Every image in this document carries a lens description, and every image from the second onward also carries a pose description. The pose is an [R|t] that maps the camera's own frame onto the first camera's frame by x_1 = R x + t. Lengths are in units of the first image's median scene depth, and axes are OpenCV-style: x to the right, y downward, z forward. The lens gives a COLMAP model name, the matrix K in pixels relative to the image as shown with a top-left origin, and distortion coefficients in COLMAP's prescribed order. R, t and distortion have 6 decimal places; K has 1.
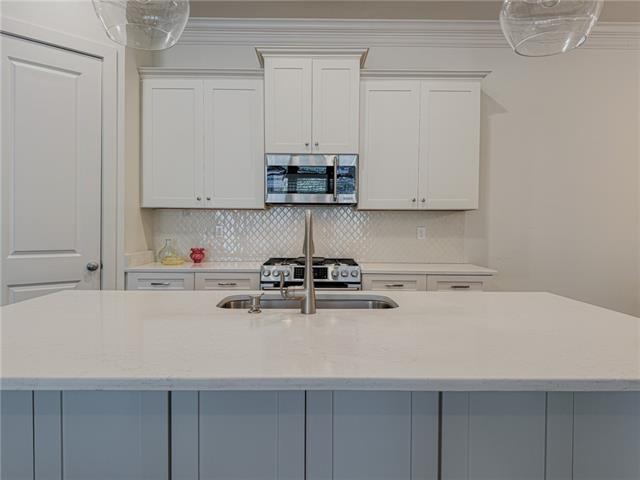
lens RADIAL K [[477.7, 0, 318.9], [0, 477.7, 238.7], [0, 0, 1]] dist [0.034408, -0.005114]
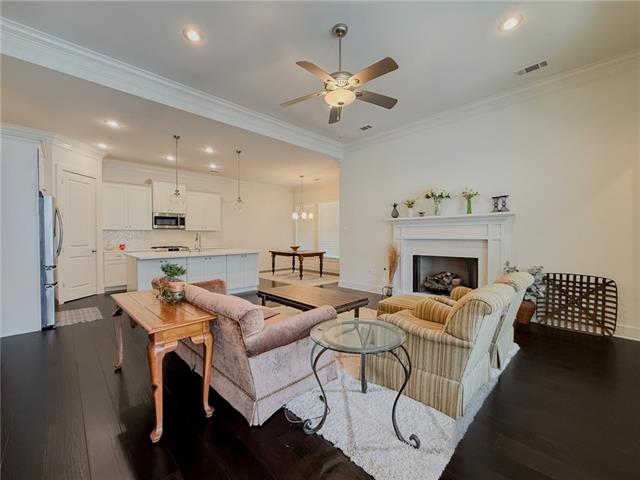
lens RADIAL K [[261.0, 0, 317.5], [0, 261.0, 235.9], [0, 0, 1]] dist [-0.005582, -0.000008]
pose [[0.715410, -0.004975, 0.698687, -0.534664], [0.022603, 0.999616, -0.016026, 0.025374], [-0.698339, 0.027258, 0.715248, -0.944649]]
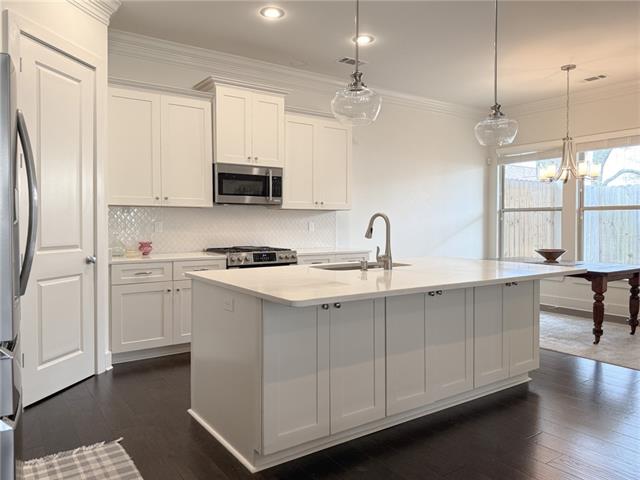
lens RADIAL K [[477.7, 0, 330.7], [0, 477.7, 221.8], [0, 0, 1]] dist [0.034408, -0.005114]
pose [[0.822077, -0.004744, 0.569357, -0.576534], [0.020374, 0.999570, -0.021088, 0.005322], [-0.569012, 0.028936, 0.821820, -0.172035]]
